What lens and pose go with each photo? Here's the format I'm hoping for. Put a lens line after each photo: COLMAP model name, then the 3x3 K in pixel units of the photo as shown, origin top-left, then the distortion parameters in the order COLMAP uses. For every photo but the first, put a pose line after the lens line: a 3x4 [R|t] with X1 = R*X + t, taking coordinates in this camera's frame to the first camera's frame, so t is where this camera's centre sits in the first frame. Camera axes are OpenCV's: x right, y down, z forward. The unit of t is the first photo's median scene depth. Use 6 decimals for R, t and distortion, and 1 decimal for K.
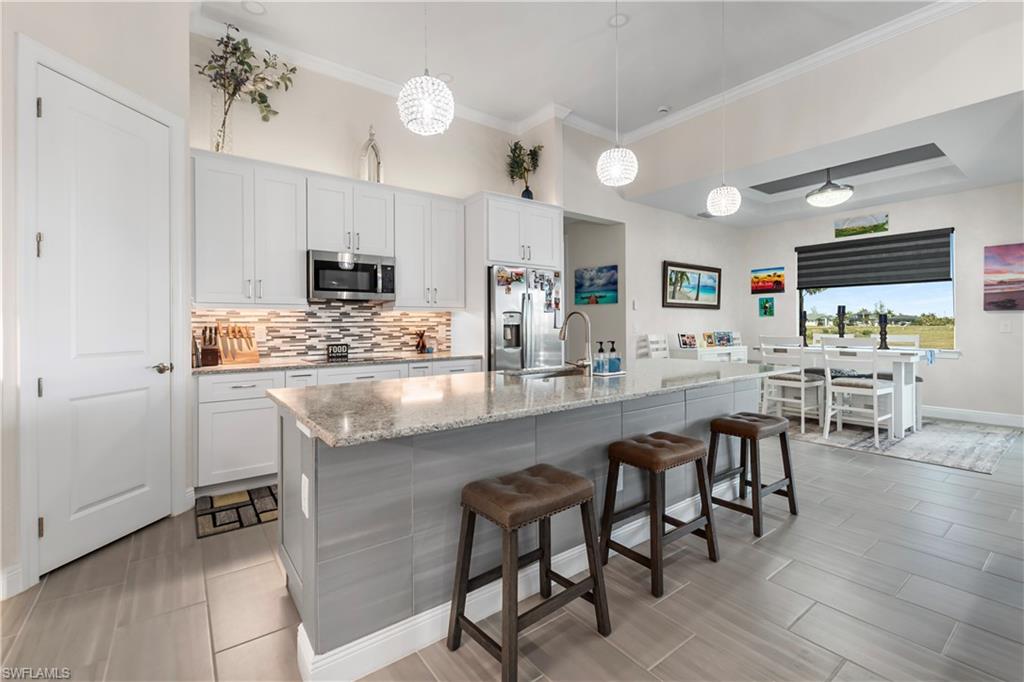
lens RADIAL K [[444.2, 0, 508.9], [0, 444.2, 325.0], [0, 0, 1]] dist [-0.000783, -0.000708]
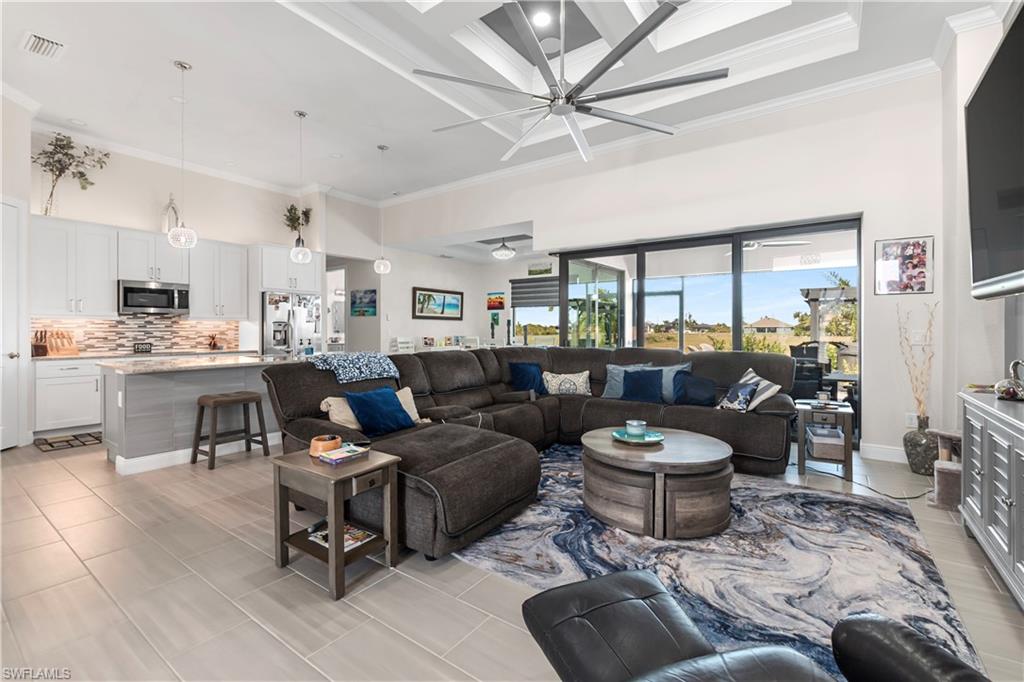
lens RADIAL K [[450.1, 0, 512.7], [0, 450.1, 330.4], [0, 0, 1]] dist [-0.000978, -0.000910]
pose [[0.953550, 0.005503, 0.301184, 0.305034], [-0.005519, 0.999984, -0.000795, -0.003341], [-0.301183, -0.000904, 0.953566, -0.719161]]
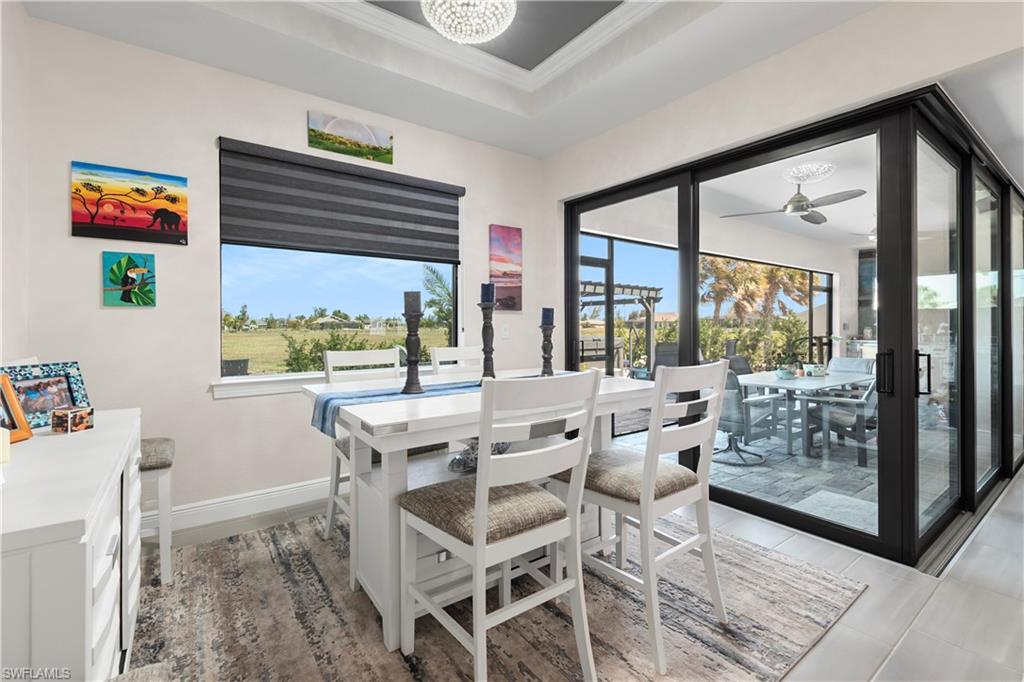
lens RADIAL K [[444.2, 0, 508.9], [0, 444.2, 325.0], [0, 0, 1]] dist [-0.000783, -0.000708]
pose [[0.014334, 0.004563, 0.999887, 0.390521], [0.004268, 0.999980, -0.004624, -0.003896], [-0.999888, 0.004334, 0.014315, 1.146066]]
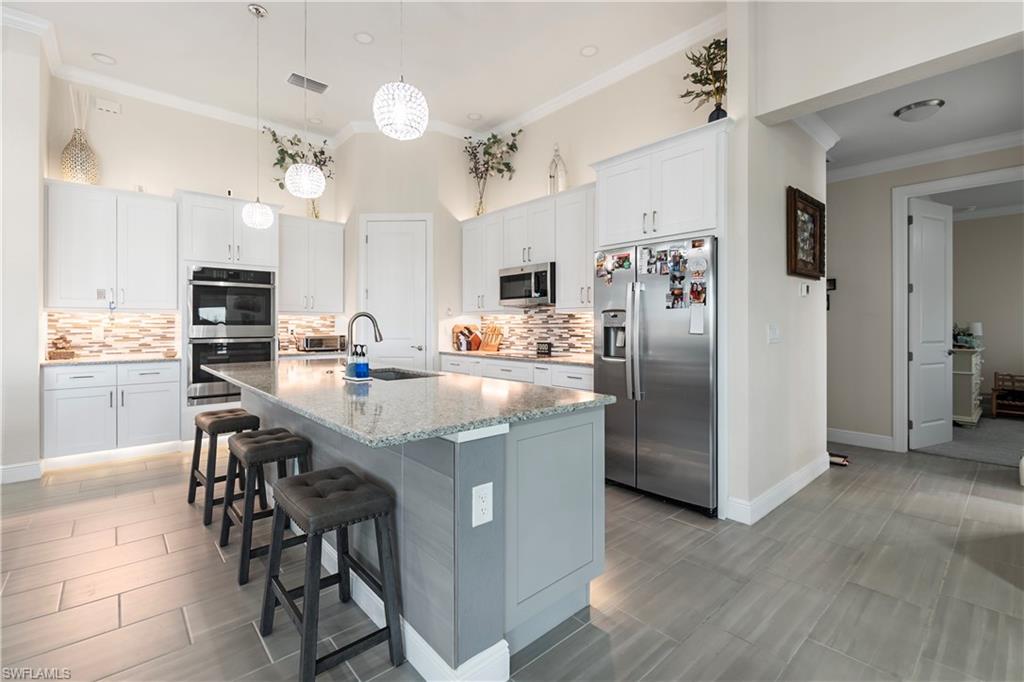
lens RADIAL K [[450.9, 0, 509.0], [0, 450.9, 324.6], [0, 0, 1]] dist [0.000164, -0.000100]
pose [[0.079906, 0.002974, -0.996798, 0.751000], [-0.002778, 0.999992, 0.002761, -0.006621], [0.996799, 0.002549, 0.079914, 0.767267]]
